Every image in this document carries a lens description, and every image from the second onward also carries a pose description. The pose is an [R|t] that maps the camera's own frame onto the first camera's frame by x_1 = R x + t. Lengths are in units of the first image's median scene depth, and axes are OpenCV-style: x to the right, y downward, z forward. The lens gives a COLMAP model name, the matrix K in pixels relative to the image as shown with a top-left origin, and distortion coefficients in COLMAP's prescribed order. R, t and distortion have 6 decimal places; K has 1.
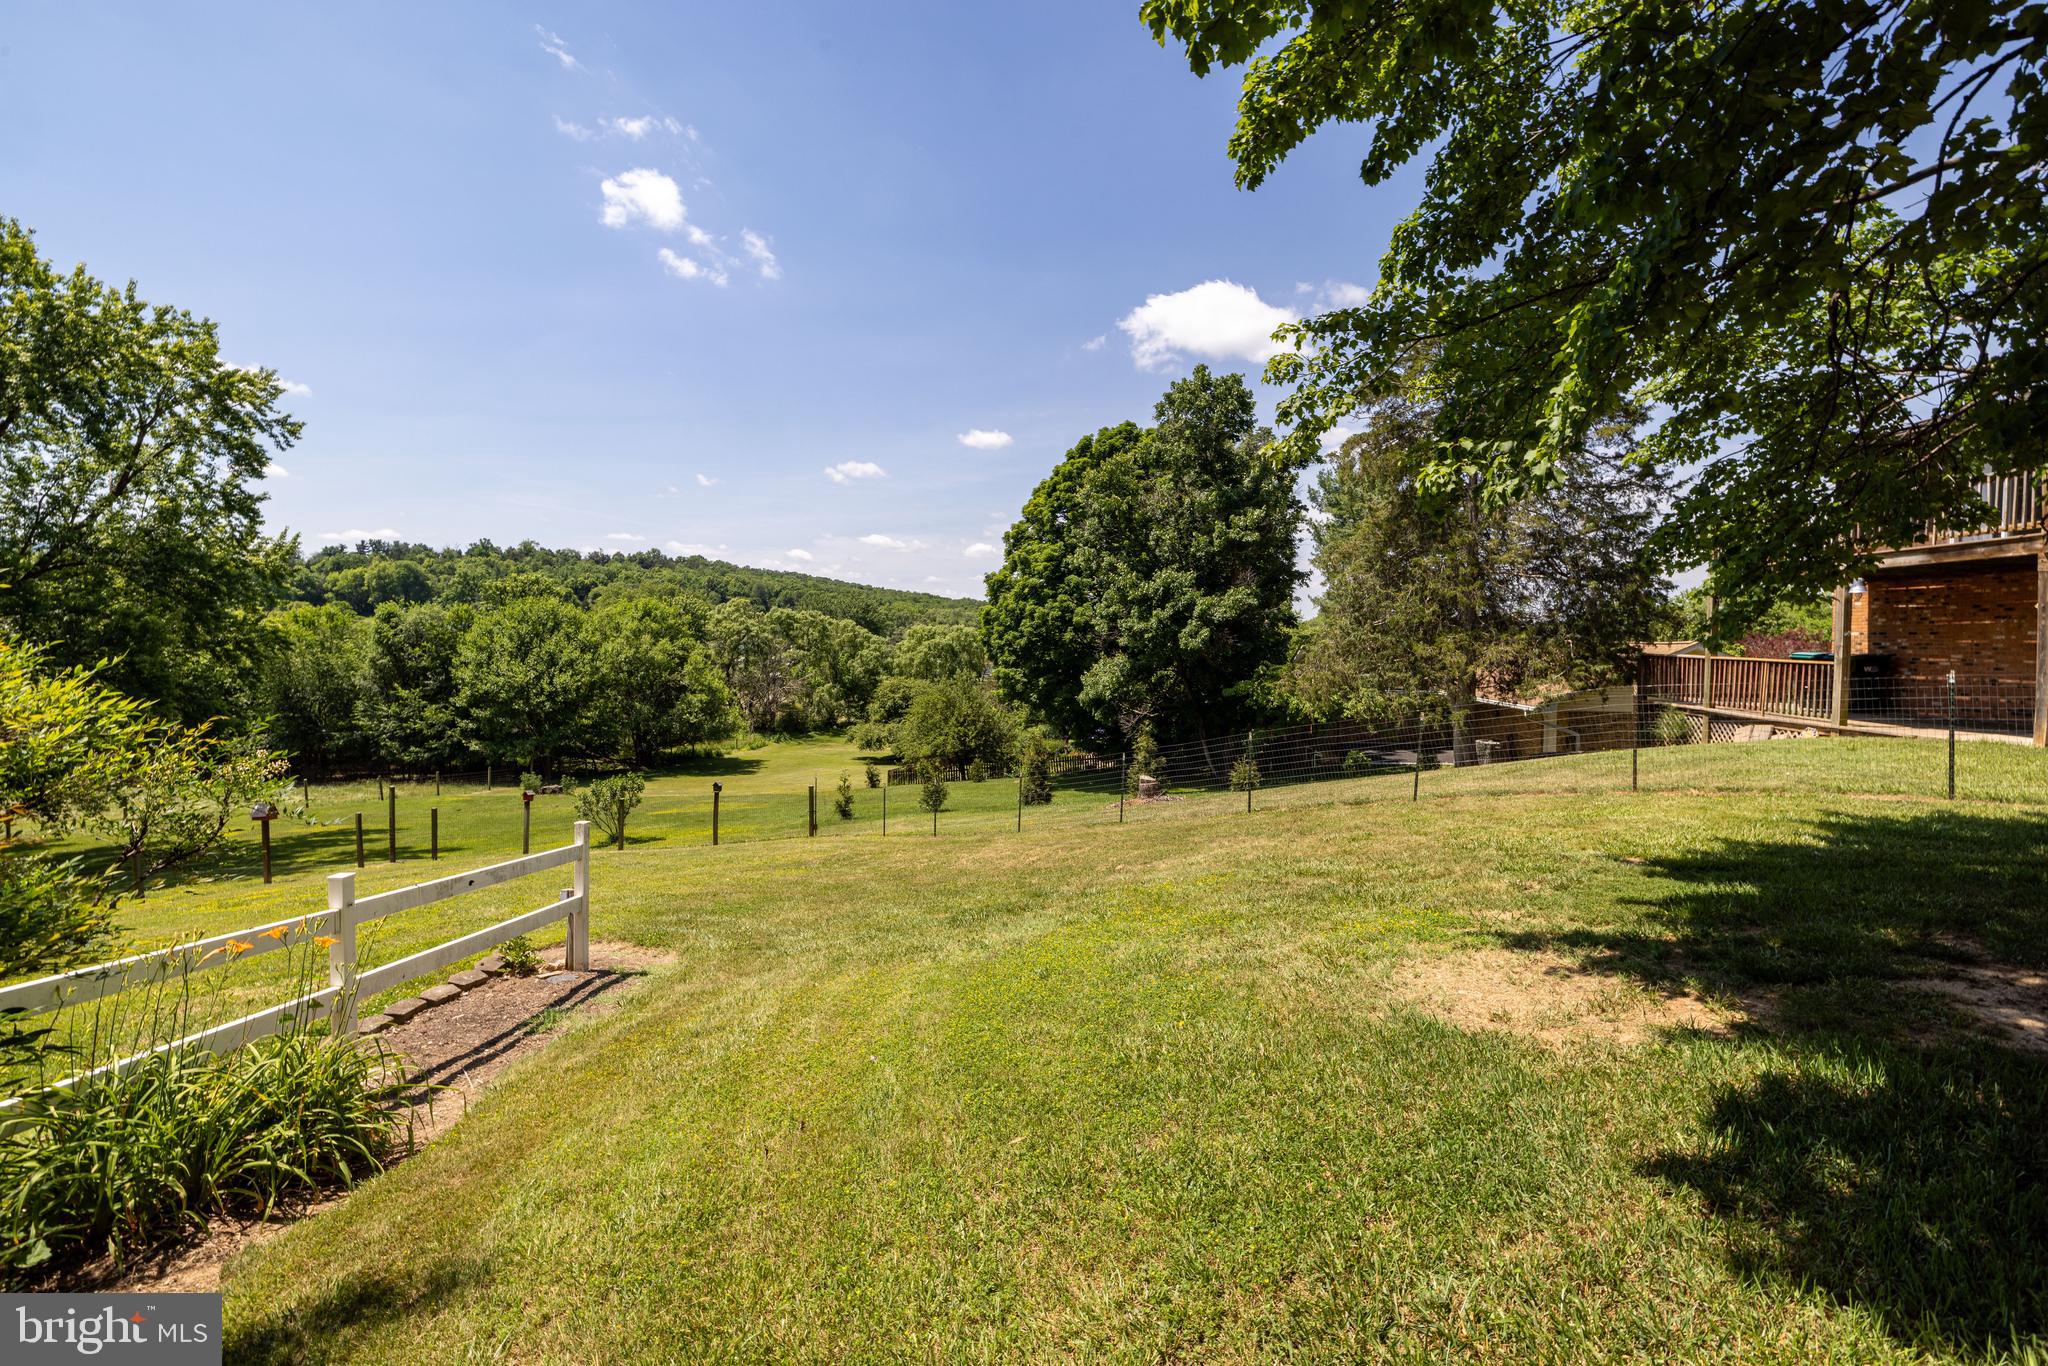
lens RADIAL K [[859.2, 0, 948.4], [0, 859.2, 640.5], [0, 0, 1]] dist [0.000502, -0.000634]
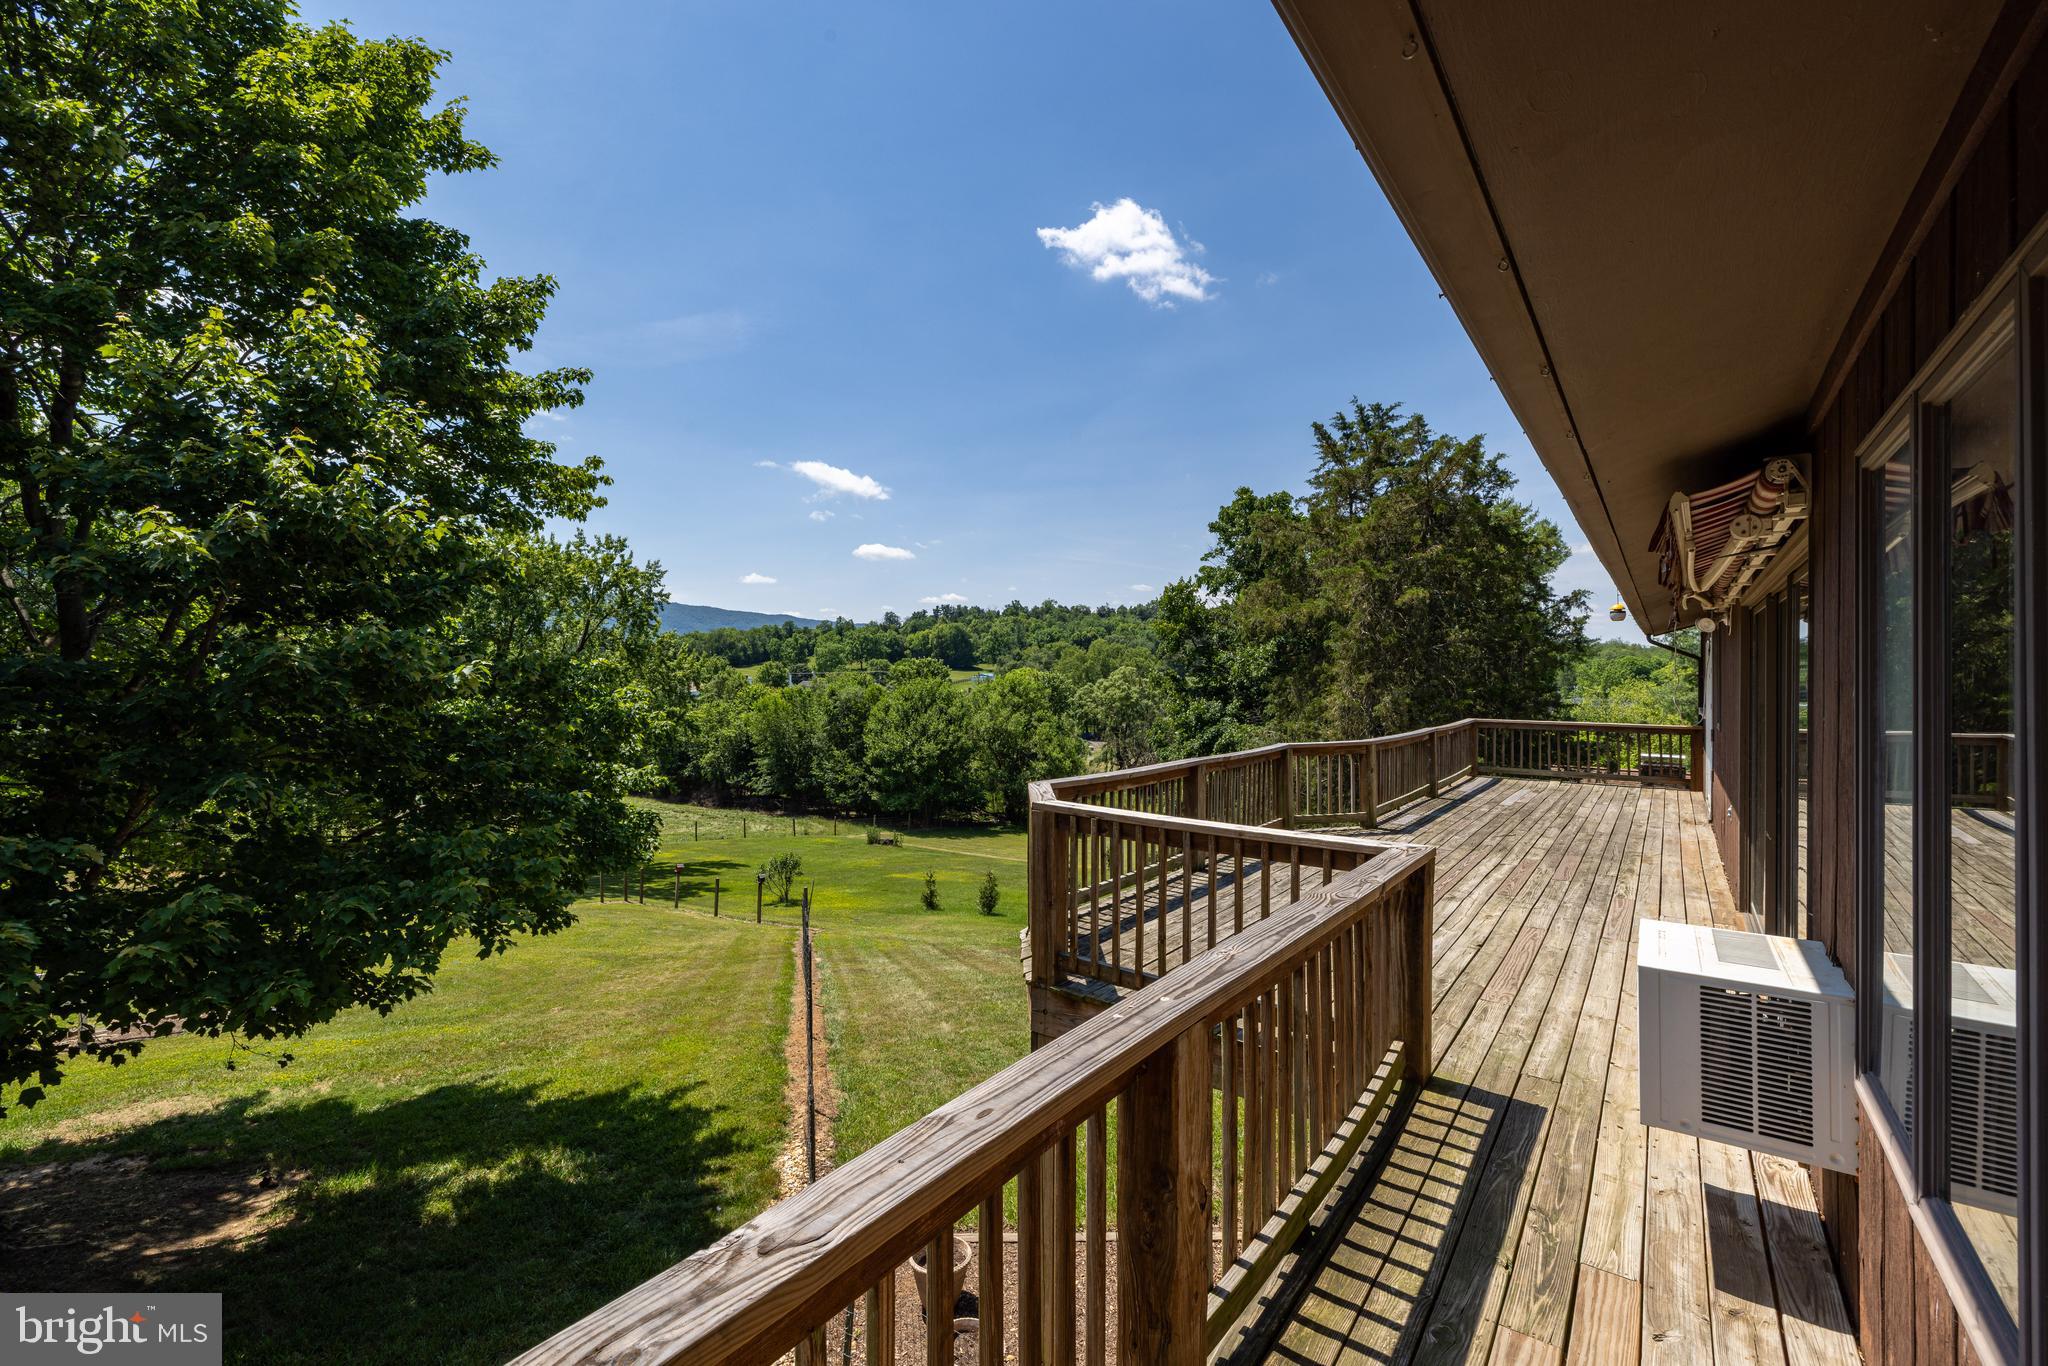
lens RADIAL K [[859.2, 0, 1035.8], [0, 859.2, 664.0], [0, 0, 1]] dist [0.000502, -0.000634]
pose [[0.846976, -0.009472, -0.531546, 0.308773], [0.006615, 0.999952, -0.007278, -0.058831], [0.531589, 0.002648, 0.846998, 0.030382]]
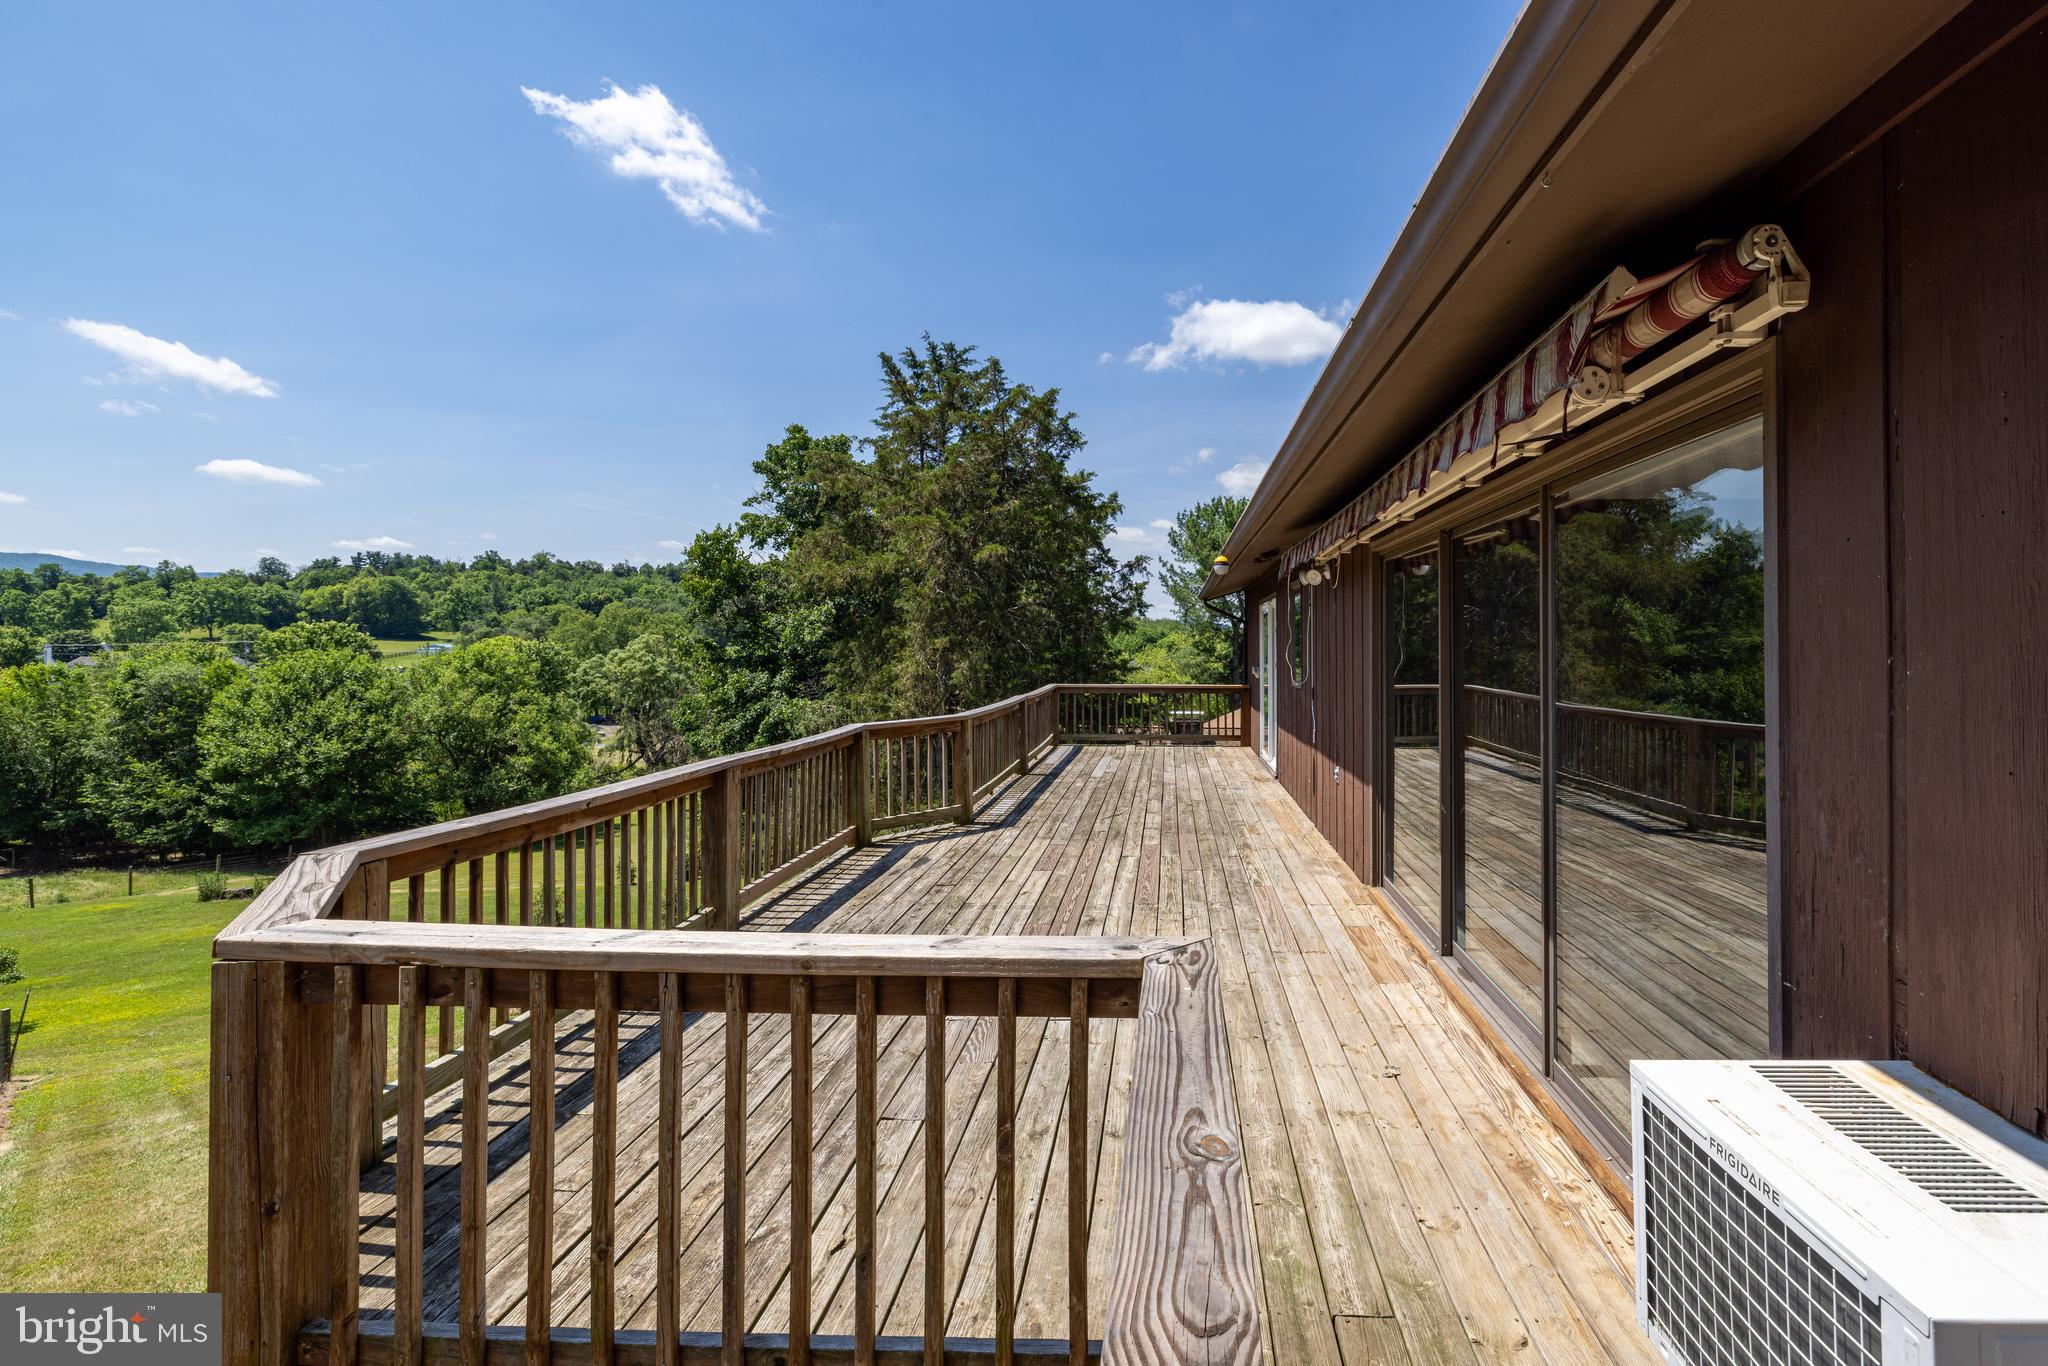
lens RADIAL K [[859.2, 0, 1142.9], [0, 859.2, 640.9], [0, 0, 1]] dist [0.000502, -0.000634]
pose [[0.998094, -0.005754, 0.061448, 0.295350], [0.005520, 0.999977, 0.003967, -0.056737], [-0.061470, -0.003620, 0.998102, 0.068489]]
